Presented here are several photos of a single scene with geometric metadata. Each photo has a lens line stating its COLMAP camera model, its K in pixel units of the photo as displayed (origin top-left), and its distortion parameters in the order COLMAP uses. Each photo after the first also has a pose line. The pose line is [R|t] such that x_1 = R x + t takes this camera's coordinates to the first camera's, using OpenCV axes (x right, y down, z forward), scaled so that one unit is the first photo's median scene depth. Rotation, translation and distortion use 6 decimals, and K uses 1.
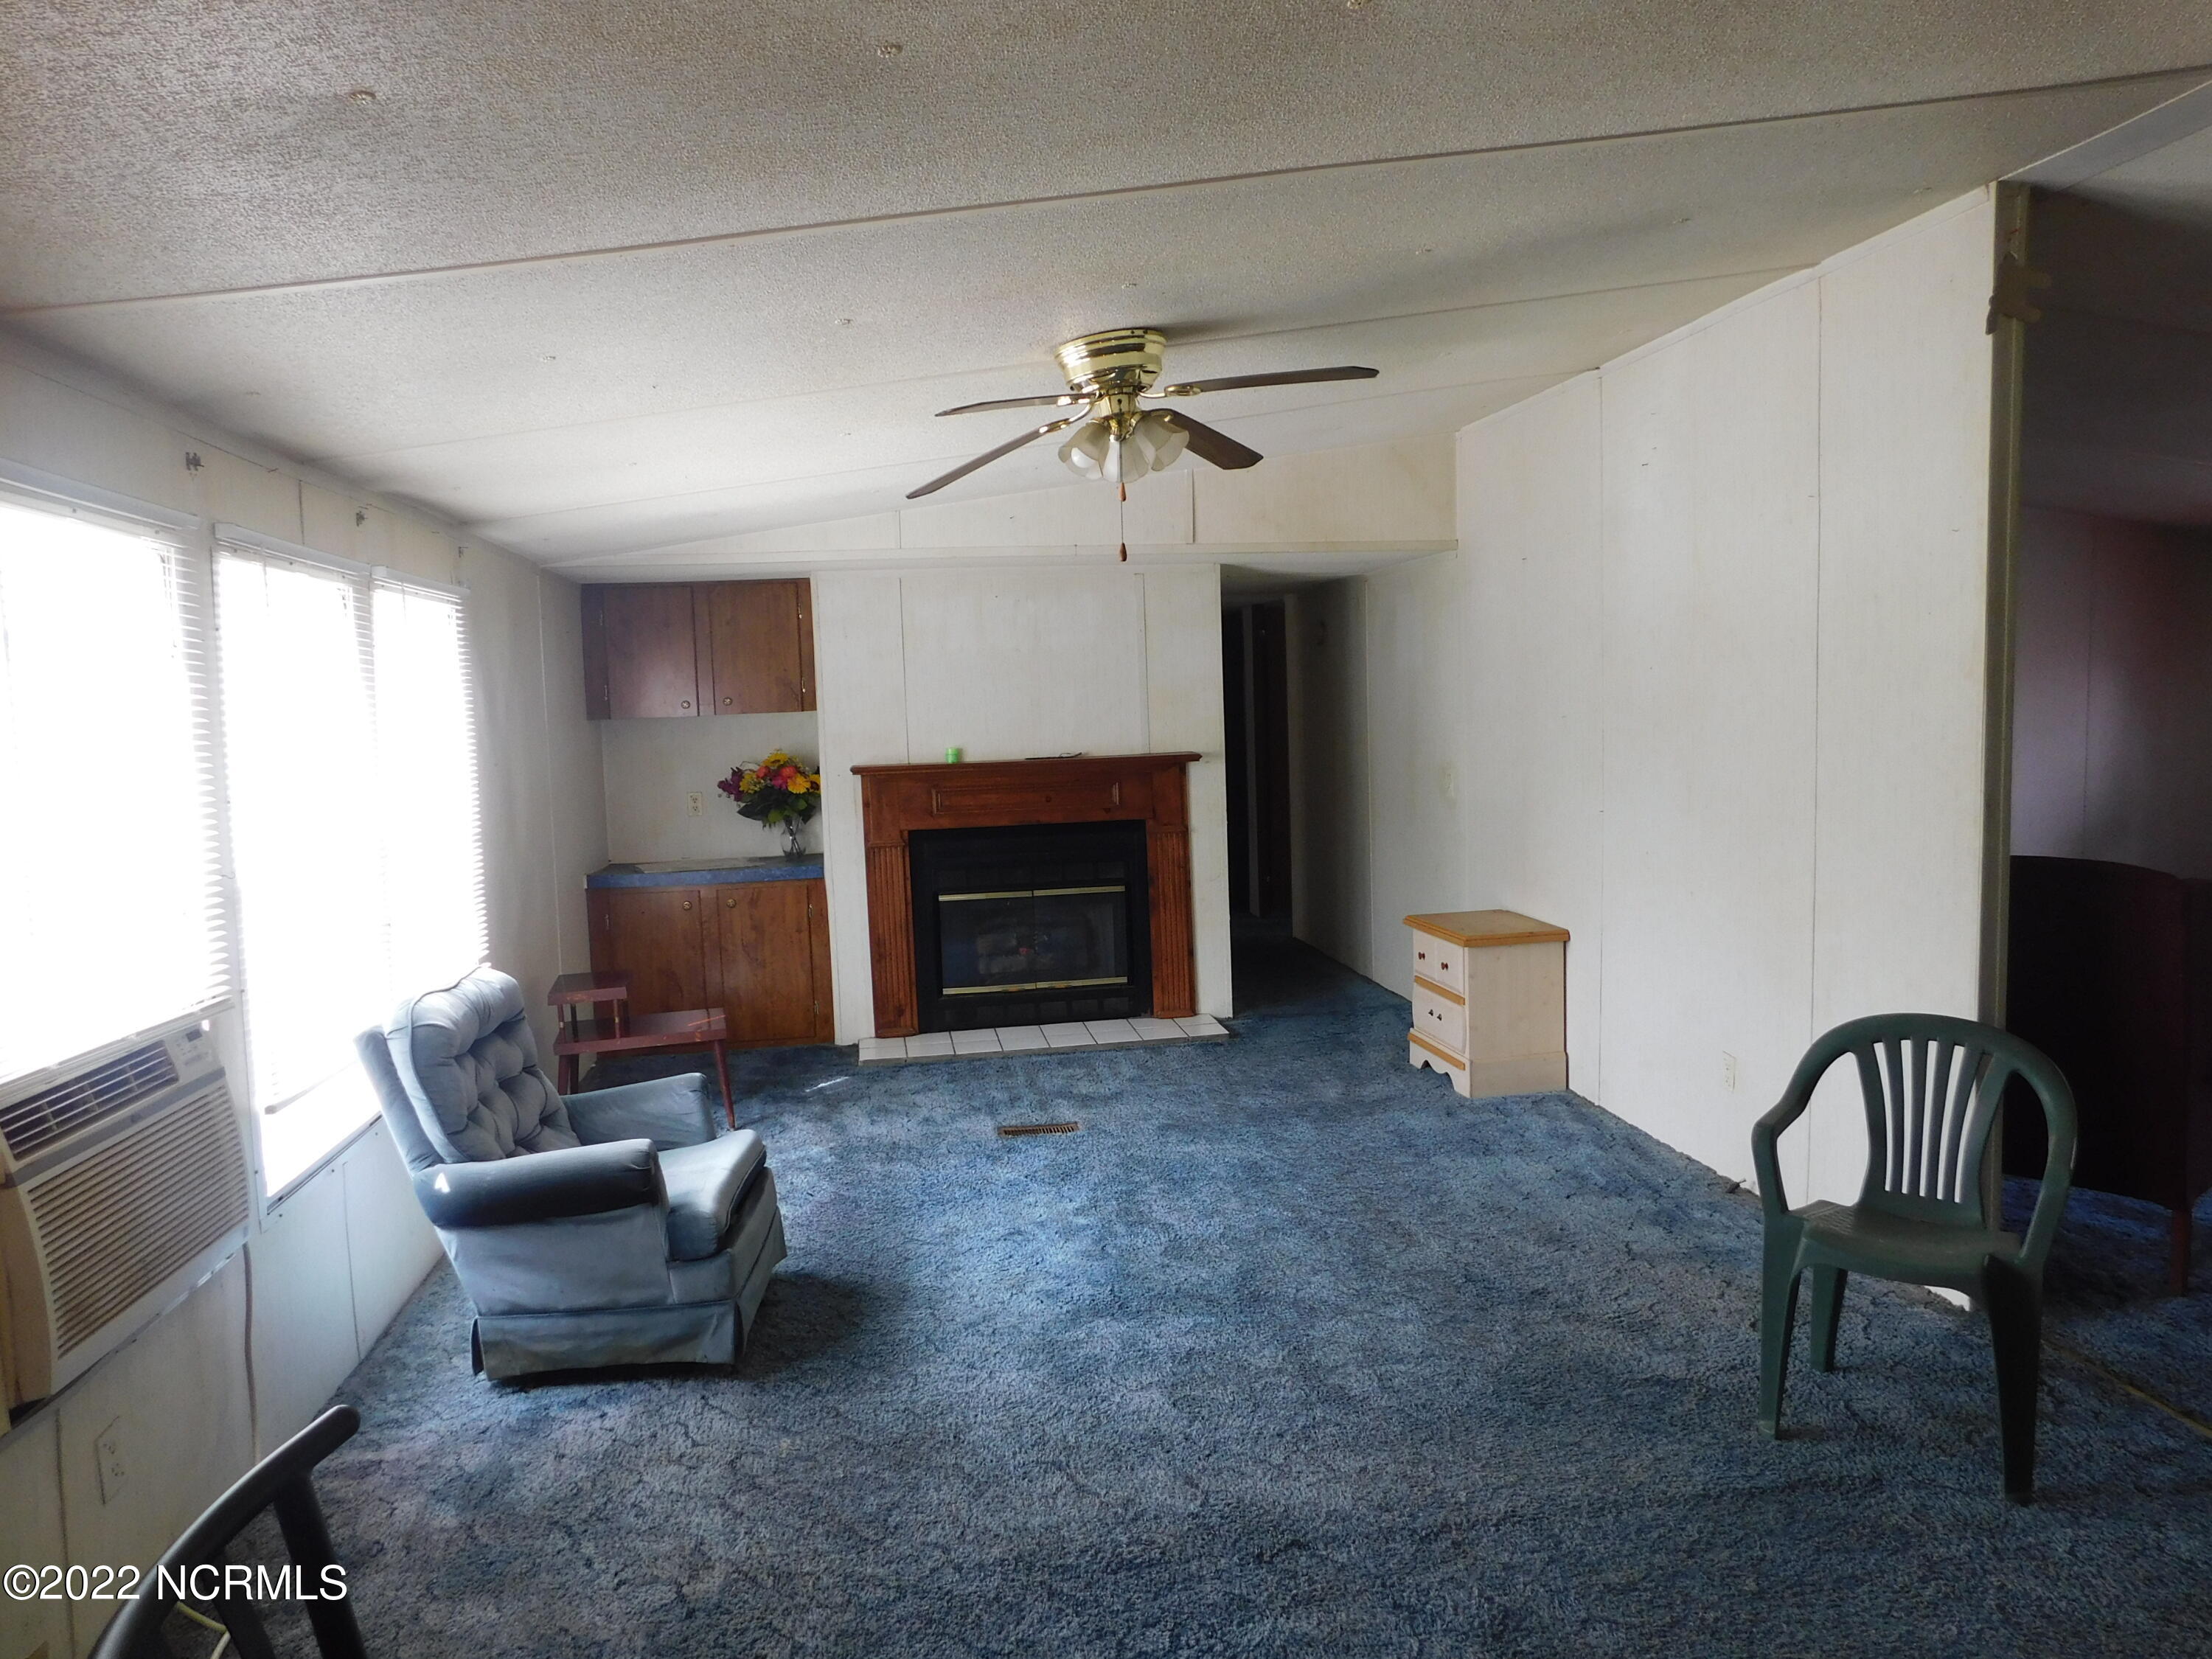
lens RADIAL K [[1459.0, 0, 1106.3], [0, 1459.0, 821.4], [0, 0, 1]] dist [-0.072155, 0.059325]
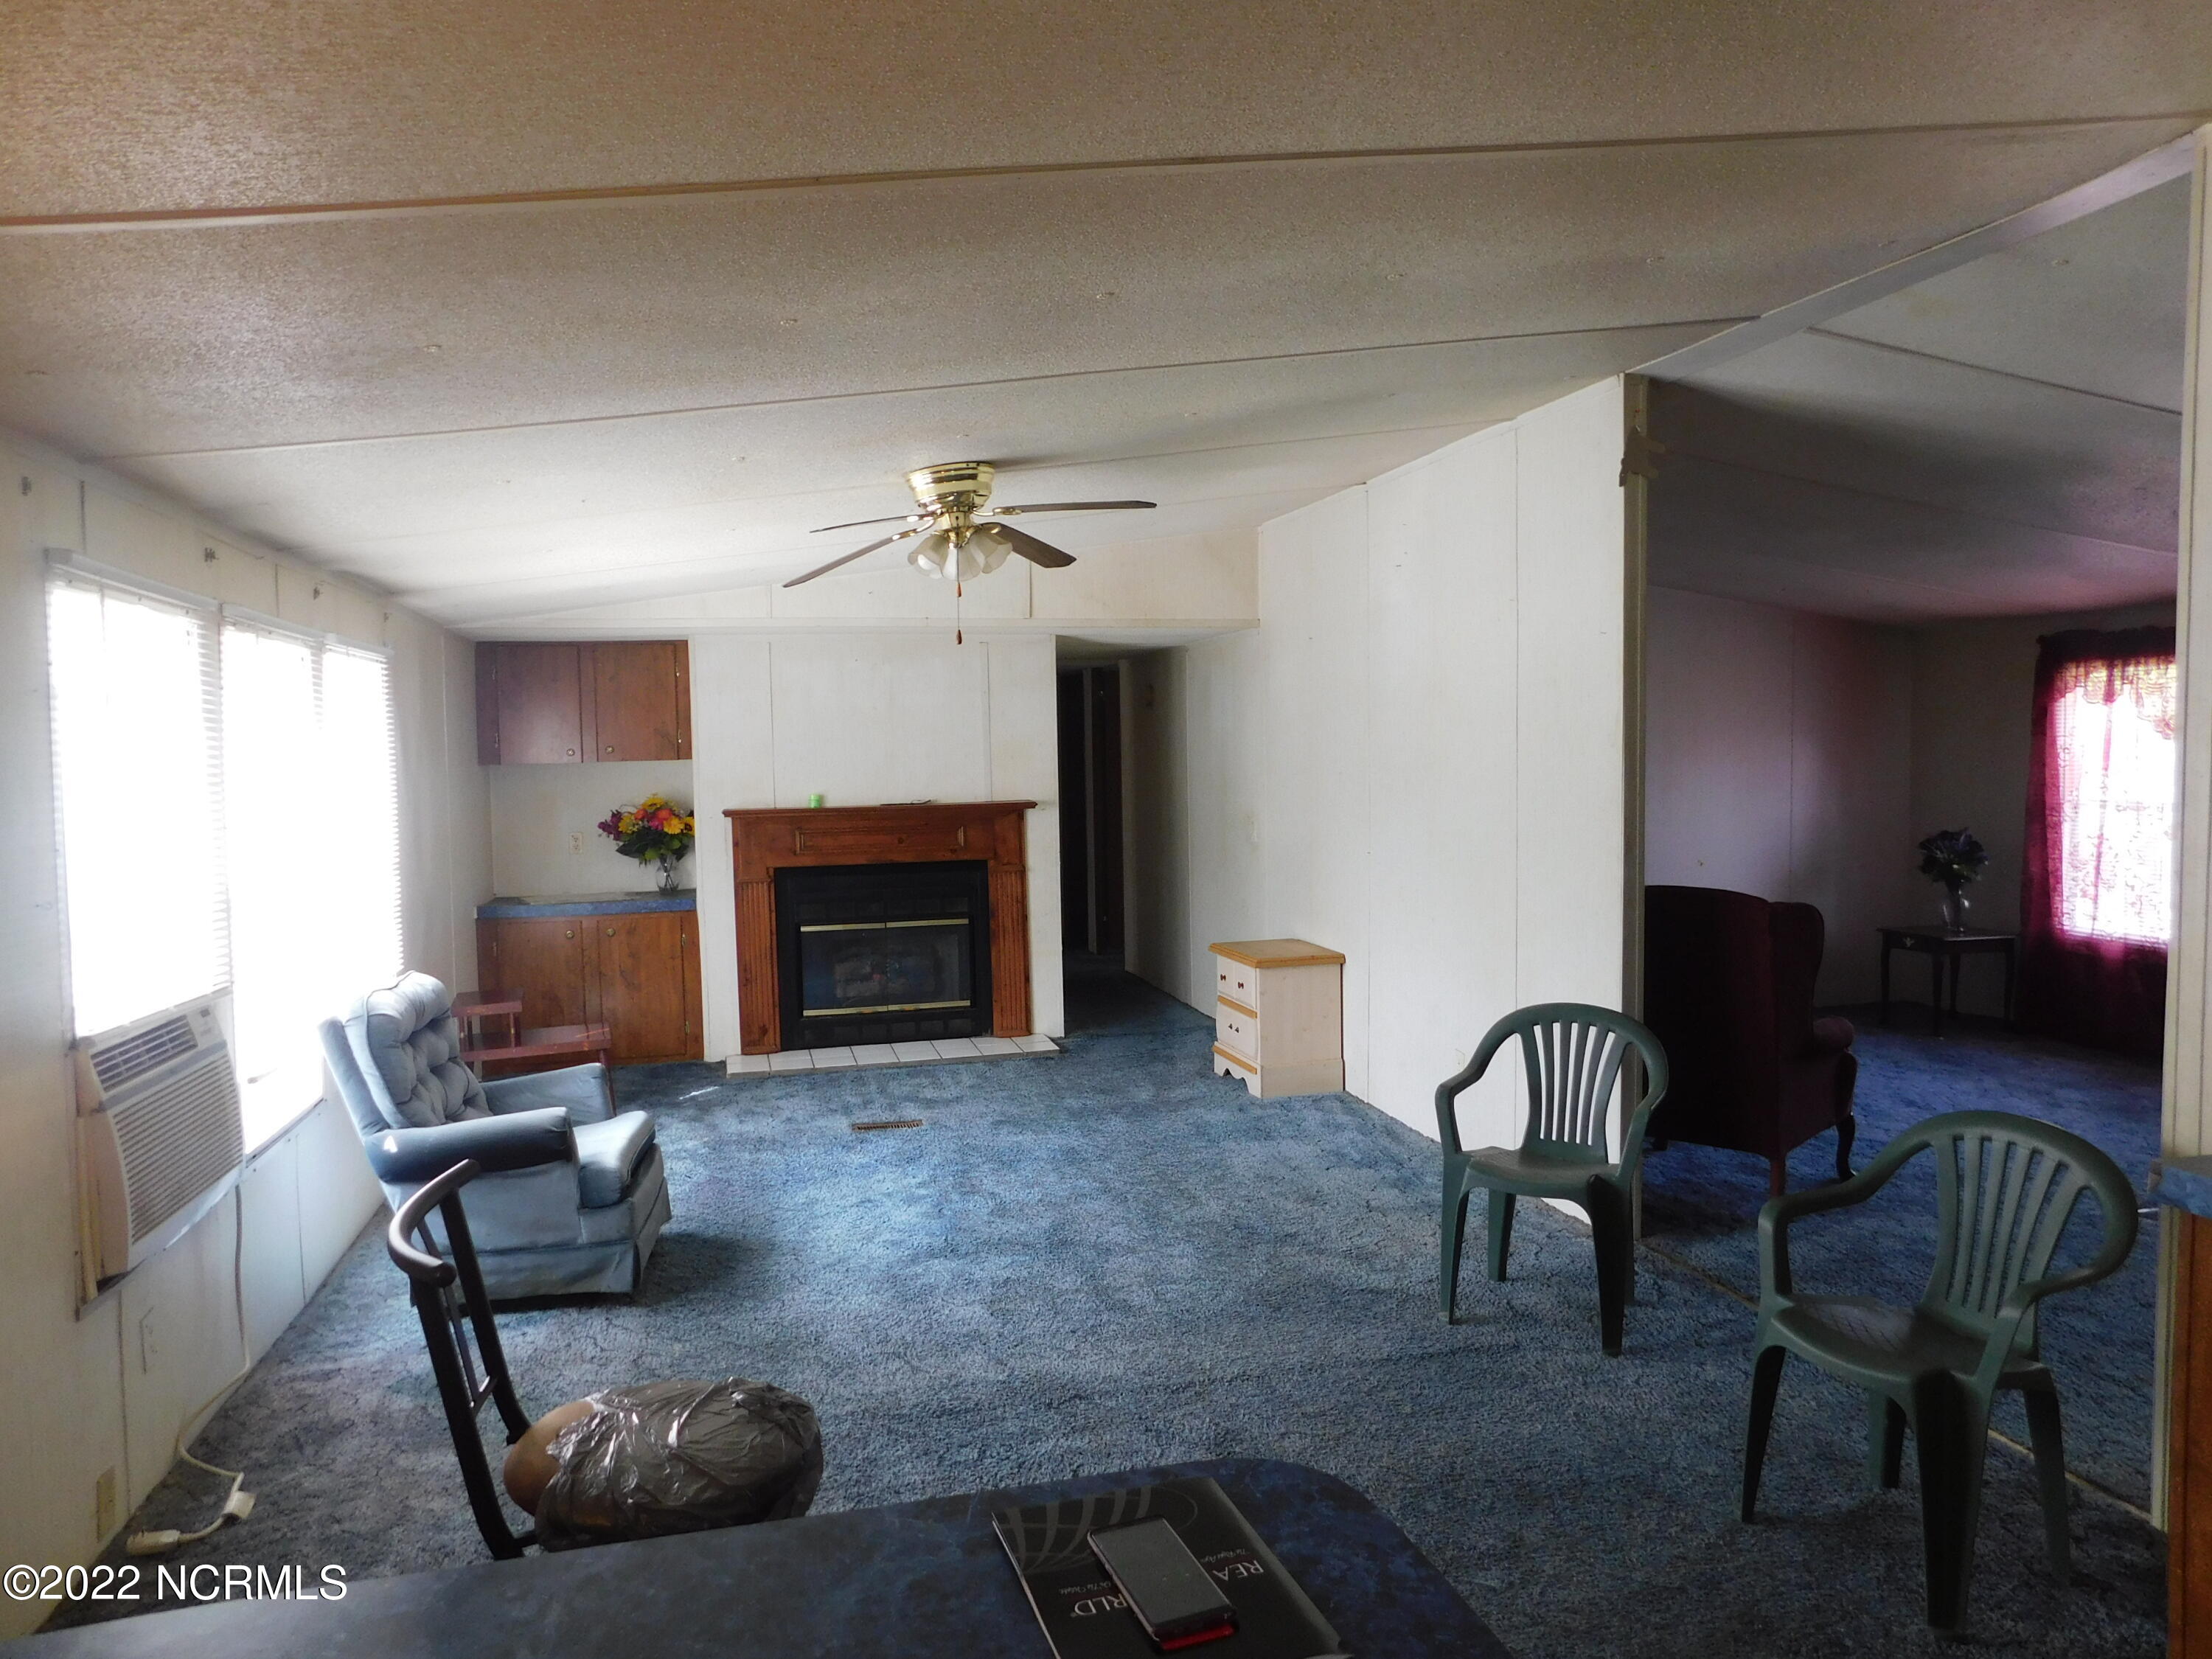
lens RADIAL K [[1459.0, 0, 1106.3], [0, 1459.0, 821.4], [0, 0, 1]] dist [-0.072155, 0.059325]
pose [[0.995324, 0.009710, 0.096103, 0.018652], [-0.006310, 0.999345, -0.035622, 0.016394], [-0.096386, 0.034849, 0.994734, -0.246658]]
